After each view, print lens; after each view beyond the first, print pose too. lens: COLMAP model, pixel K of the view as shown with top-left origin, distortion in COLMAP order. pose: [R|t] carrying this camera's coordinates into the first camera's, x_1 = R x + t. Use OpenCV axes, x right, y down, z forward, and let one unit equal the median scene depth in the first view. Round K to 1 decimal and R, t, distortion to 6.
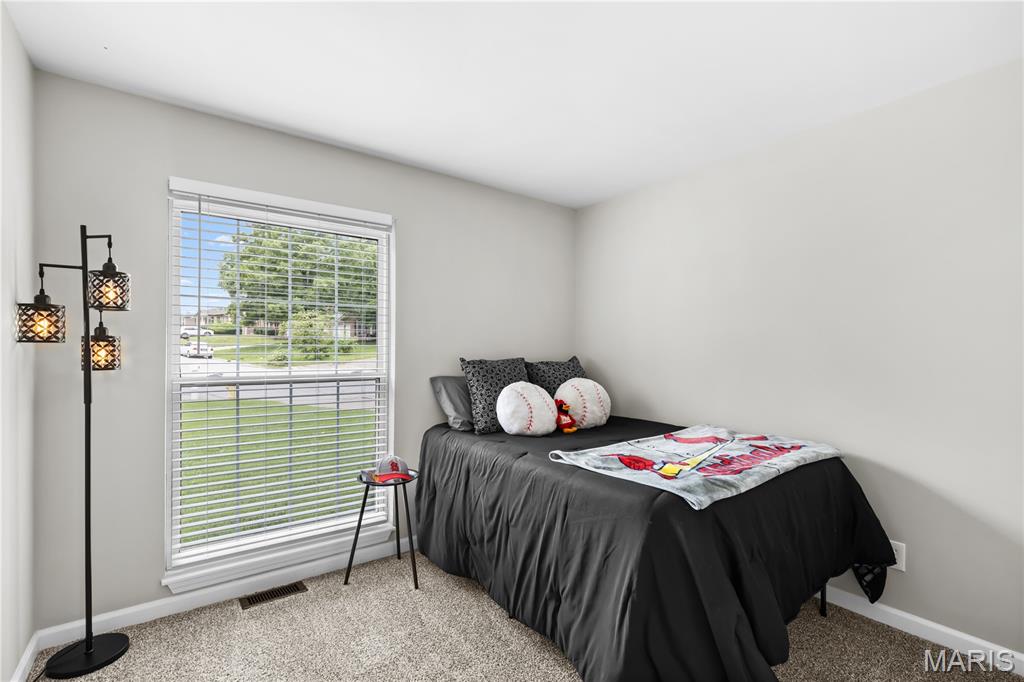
lens RADIAL K [[539.5, 0, 512.0], [0, 539.5, 341.0], [0, 0, 1]] dist [0.000262, -0.000125]
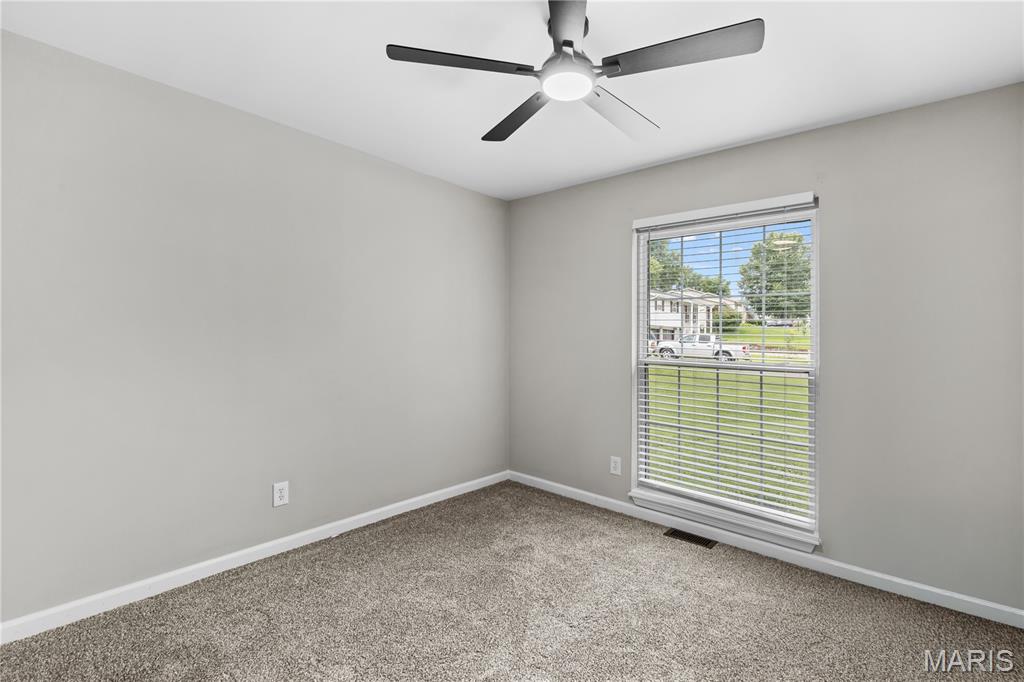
lens RADIAL K [[465.8, 0, 517.1], [0, 465.8, 342.7], [0, 0, 1]] dist [-0.000731, -0.000253]
pose [[0.148399, 0.008324, -0.988892, 0.531995], [0.004822, 0.999947, 0.009141, 0.012981], [0.988916, -0.006125, 0.148351, 0.448097]]
